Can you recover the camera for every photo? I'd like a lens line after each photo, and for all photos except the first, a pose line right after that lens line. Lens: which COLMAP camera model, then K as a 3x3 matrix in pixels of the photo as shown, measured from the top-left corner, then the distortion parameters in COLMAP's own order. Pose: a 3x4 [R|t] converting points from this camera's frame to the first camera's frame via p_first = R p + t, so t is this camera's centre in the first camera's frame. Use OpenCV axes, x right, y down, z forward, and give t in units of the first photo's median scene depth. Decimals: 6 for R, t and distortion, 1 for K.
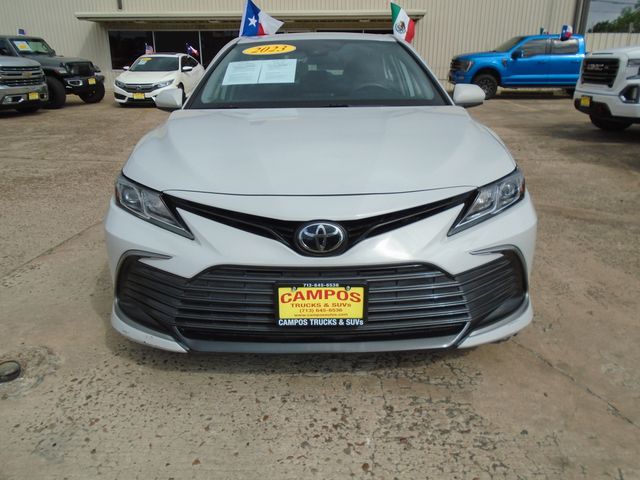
lens RADIAL K [[496.2, 0, 319.9], [0, 496.2, 233.6], [0, 0, 1]] dist [-0.015575, 0.001374]
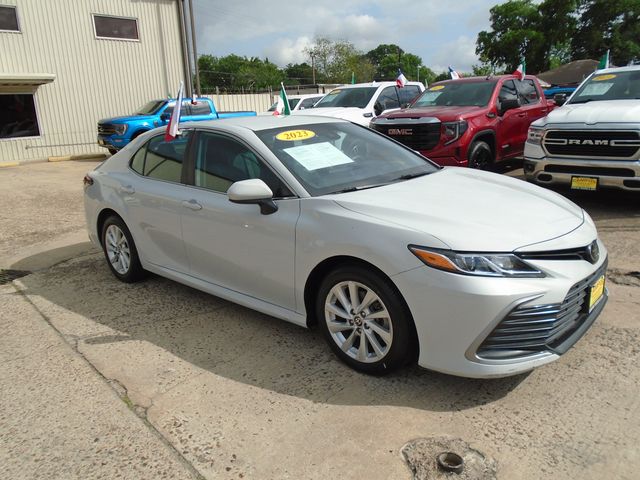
lens RADIAL K [[496.2, 0, 320.7], [0, 496.2, 240.7], [0, 0, 1]] dist [-0.015575, 0.001374]
pose [[0.667594, -0.207972, 0.714889, -0.195230], [0.271660, 0.962037, 0.026183, -0.035201], [-0.693195, 0.176727, 0.698747, 0.052957]]
